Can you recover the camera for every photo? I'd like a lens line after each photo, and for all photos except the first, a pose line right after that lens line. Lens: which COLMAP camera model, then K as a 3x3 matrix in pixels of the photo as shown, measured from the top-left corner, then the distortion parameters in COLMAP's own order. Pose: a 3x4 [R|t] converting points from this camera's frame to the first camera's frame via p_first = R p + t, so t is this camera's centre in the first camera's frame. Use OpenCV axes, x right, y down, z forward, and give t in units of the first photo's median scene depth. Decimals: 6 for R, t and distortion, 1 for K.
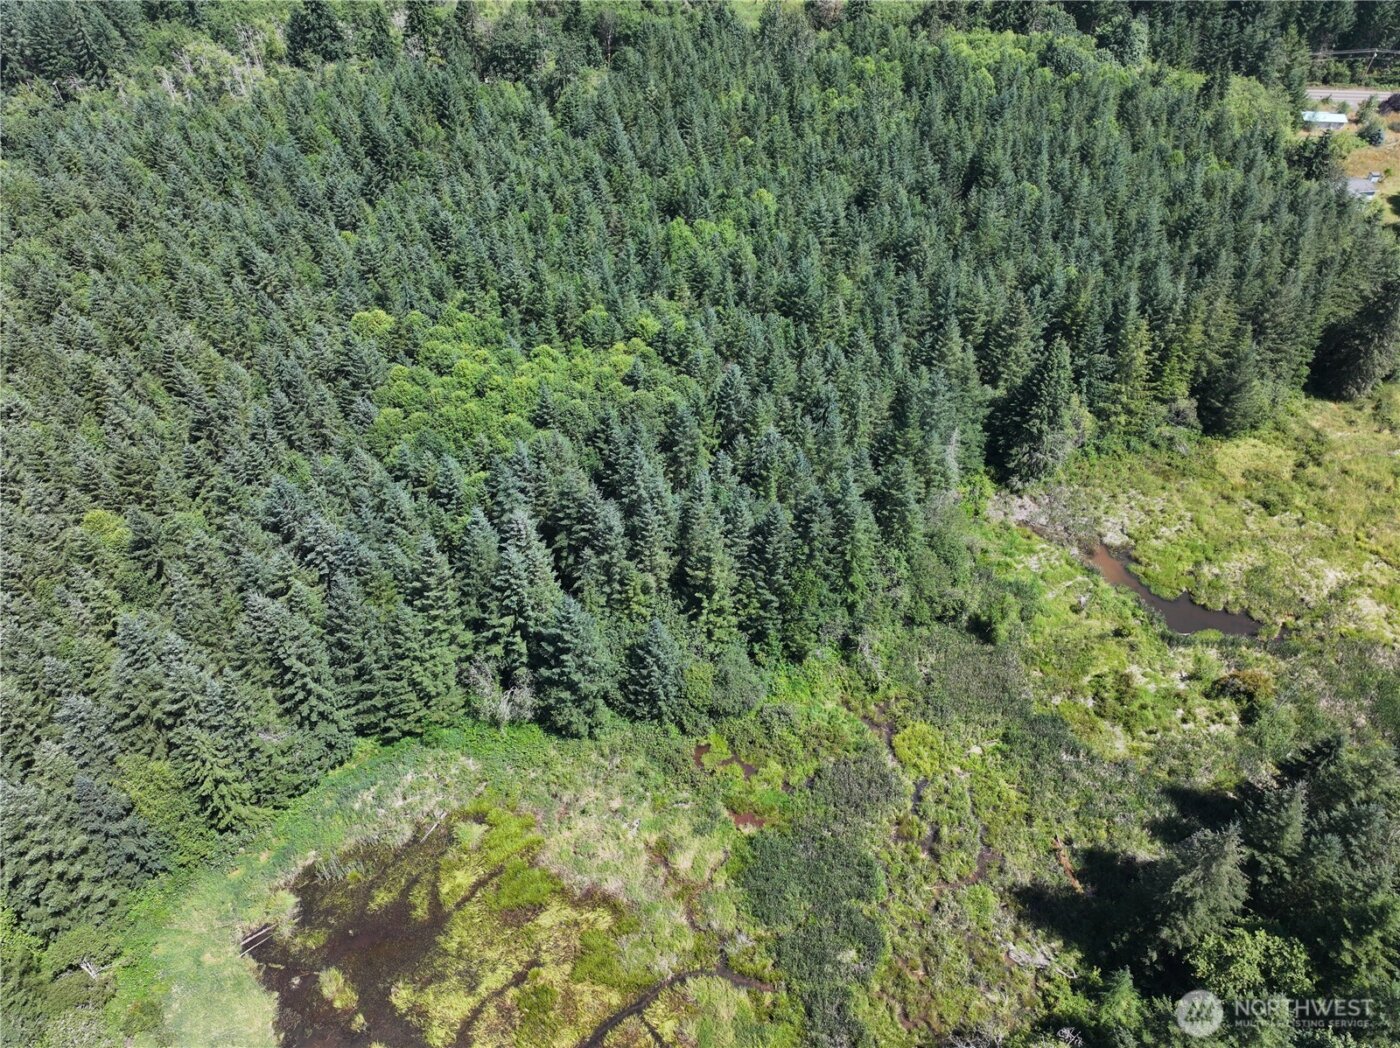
lens RADIAL K [[976.6, 0, 700.8], [0, 976.6, 521.0], [0, 0, 1]] dist [-0.006334, 0.020745]
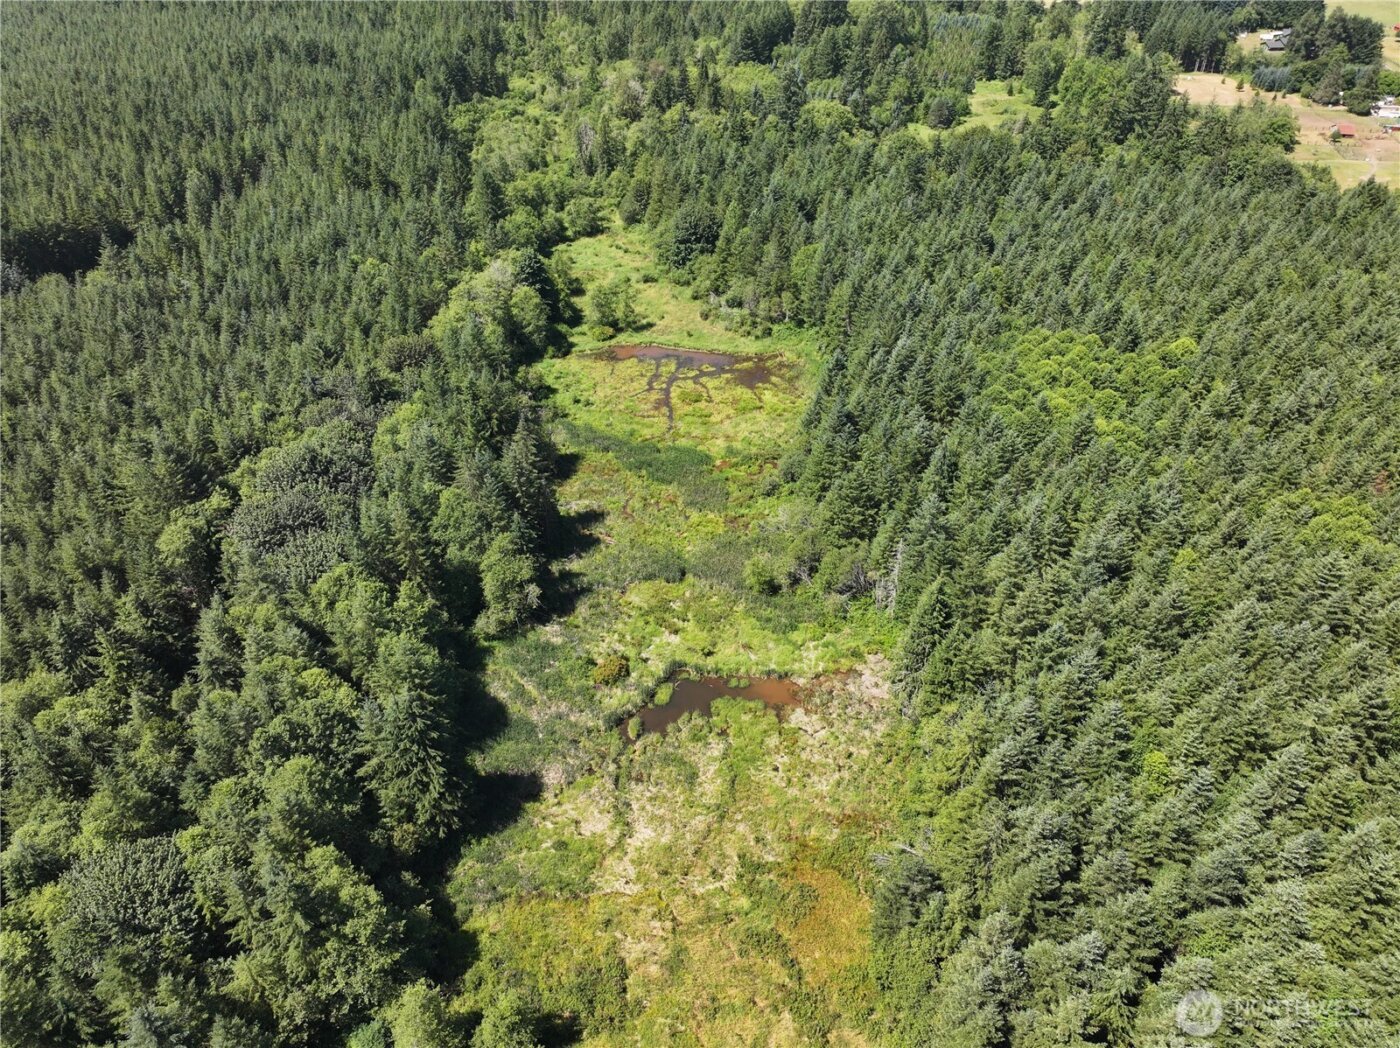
lens RADIAL K [[976.6, 0, 702.8], [0, 976.6, 523.0], [0, 0, 1]] dist [-0.006334, 0.020745]
pose [[-0.520429, 0.501091, -0.691420, 1.192409], [-0.572808, 0.395643, 0.717884, -0.805356], [0.633280, 0.769659, 0.081125, 0.794989]]
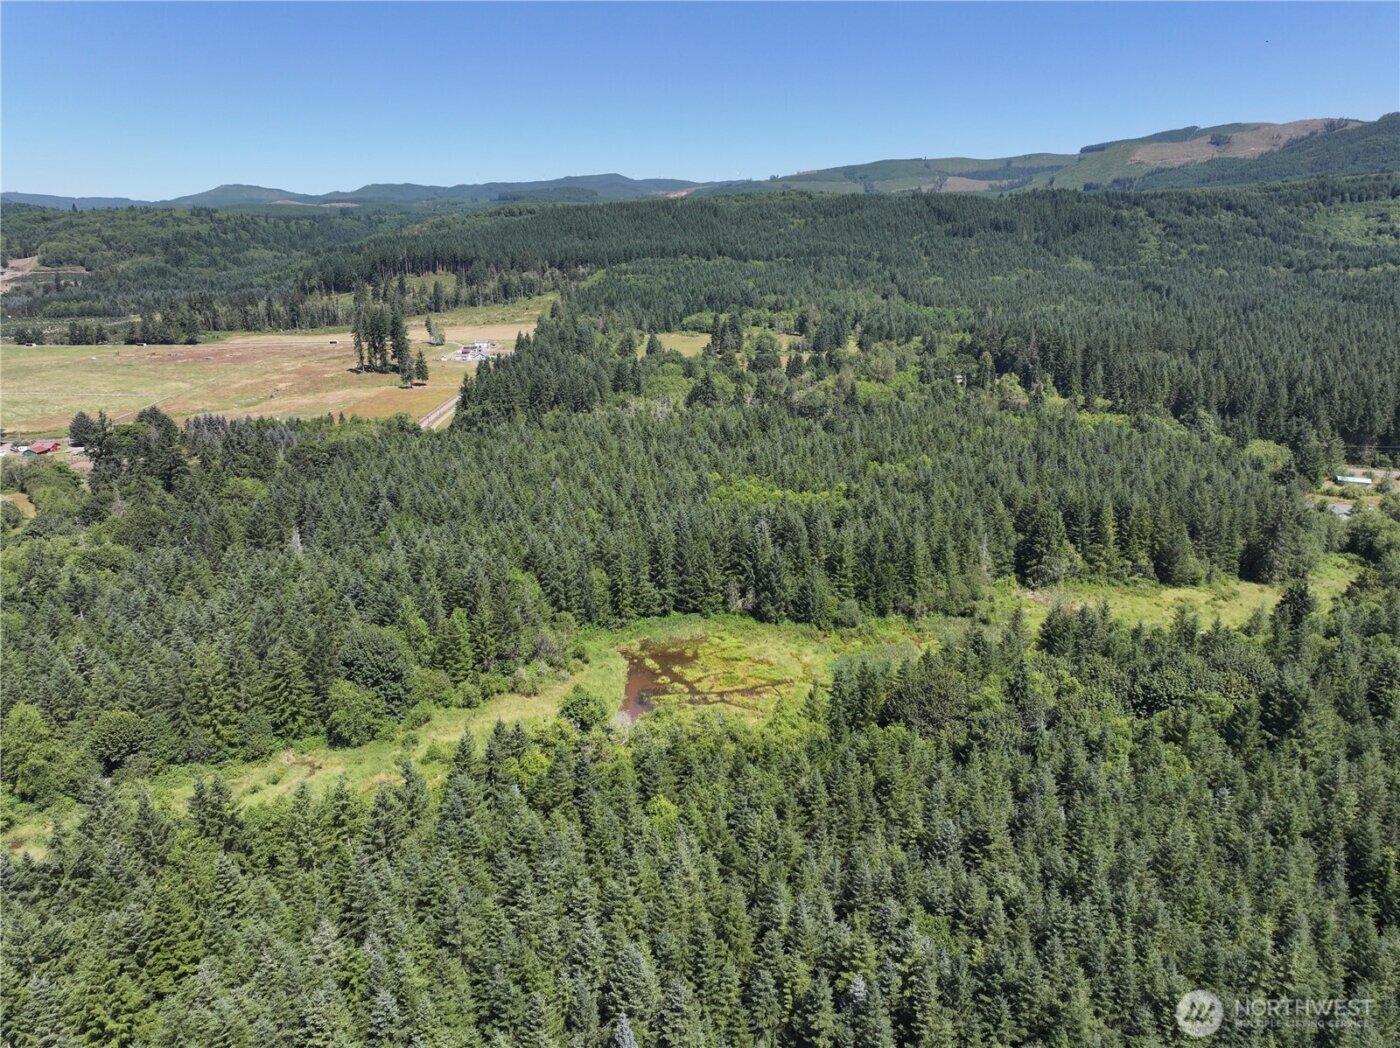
lens RADIAL K [[976.6, 0, 698.8], [0, 976.6, 527.0], [0, 0, 1]] dist [-0.006334, 0.020745]
pose [[0.947434, 0.094638, -0.305636, 0.331494], [-0.213500, 0.898474, -0.383617, 0.817807], [0.238301, 0.428705, 0.871450, -0.911509]]
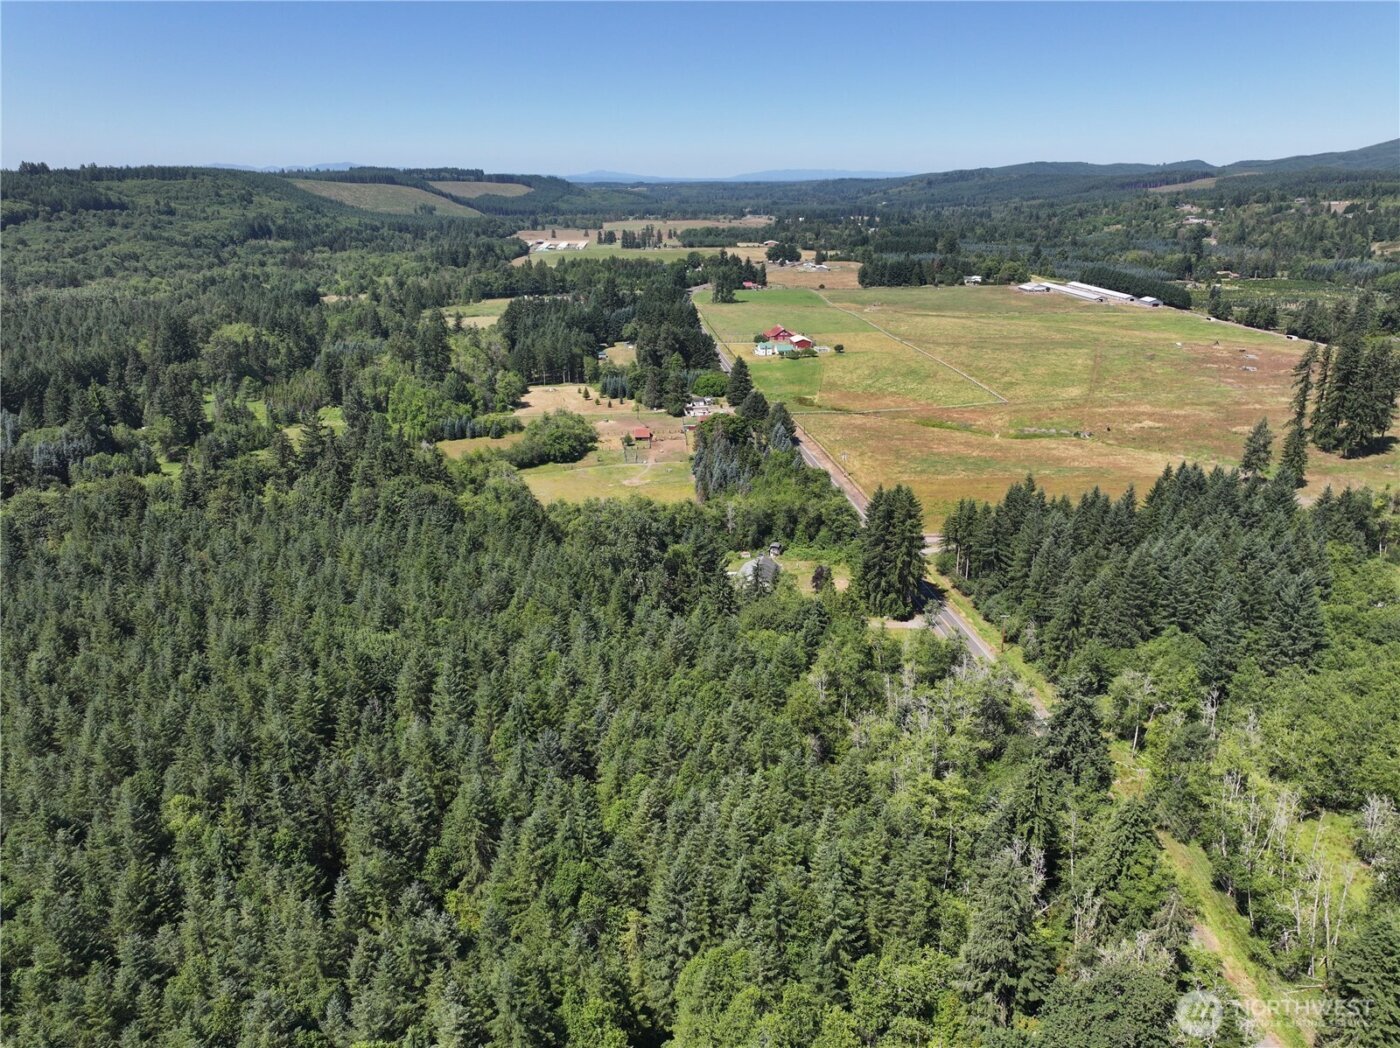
lens RADIAL K [[976.6, 0, 692.8], [0, 976.6, 531.0], [0, 0, 1]] dist [-0.006334, 0.020745]
pose [[-0.220468, 0.334781, -0.916142, 0.309032], [-0.652377, 0.647641, 0.393657, -1.394374], [0.725120, 0.684458, 0.075620, 1.490803]]
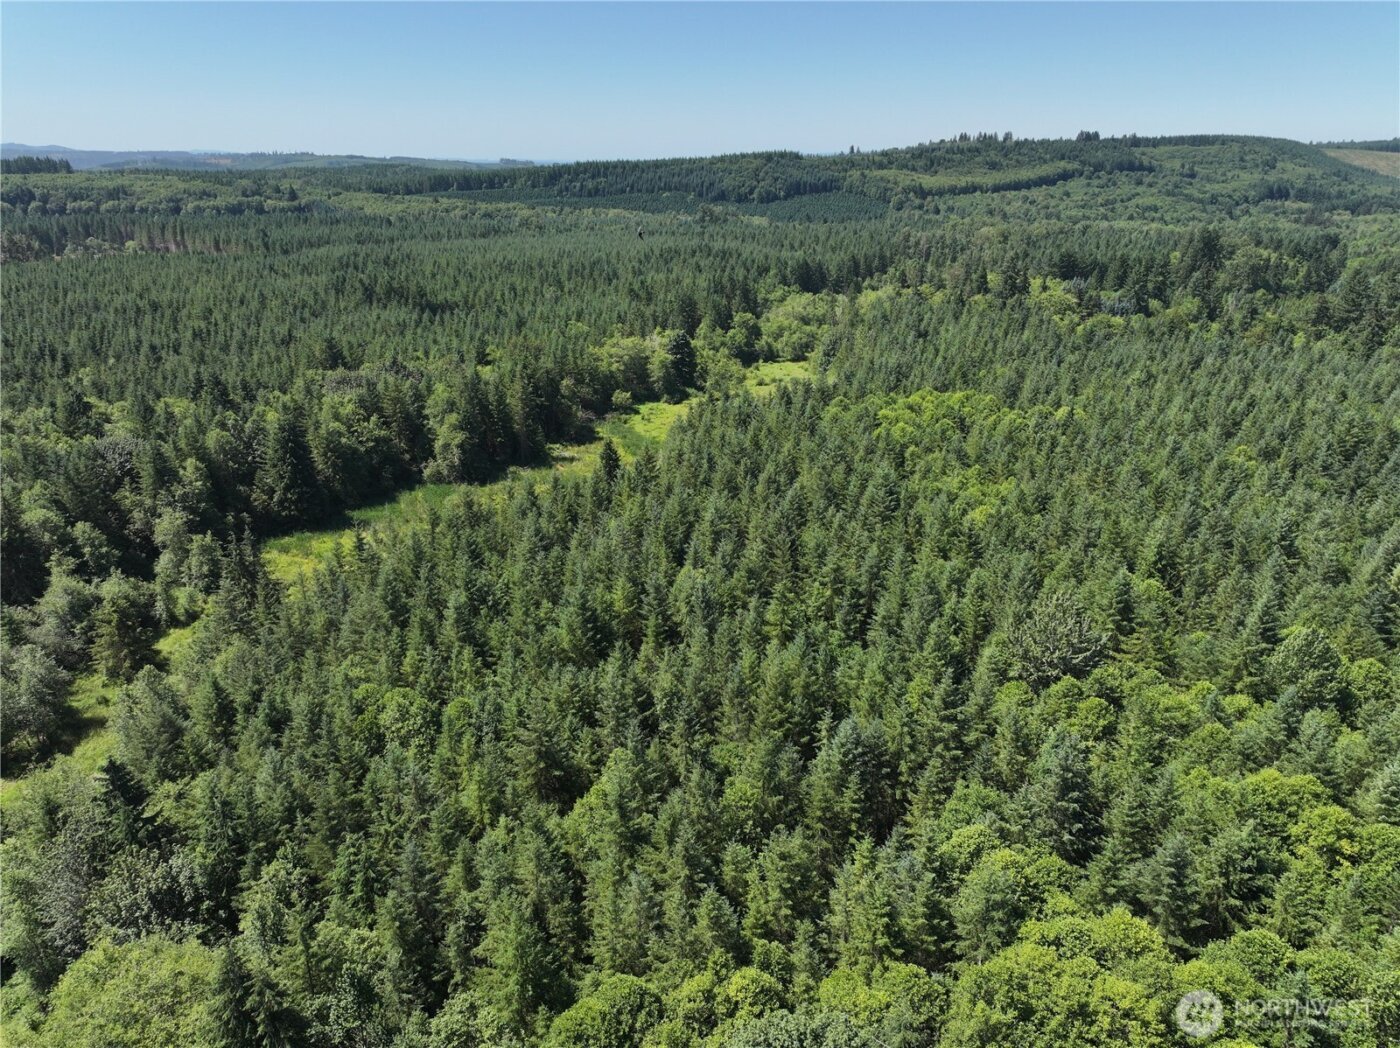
lens RADIAL K [[976.6, 0, 709.6], [0, 976.6, 522.4], [0, 0, 1]] dist [-0.006334, 0.020745]
pose [[-0.895854, 0.156382, -0.415922, 0.902260], [-0.295497, 0.489390, 0.820475, -1.338437], [0.331855, 0.857929, -0.392211, 1.770672]]
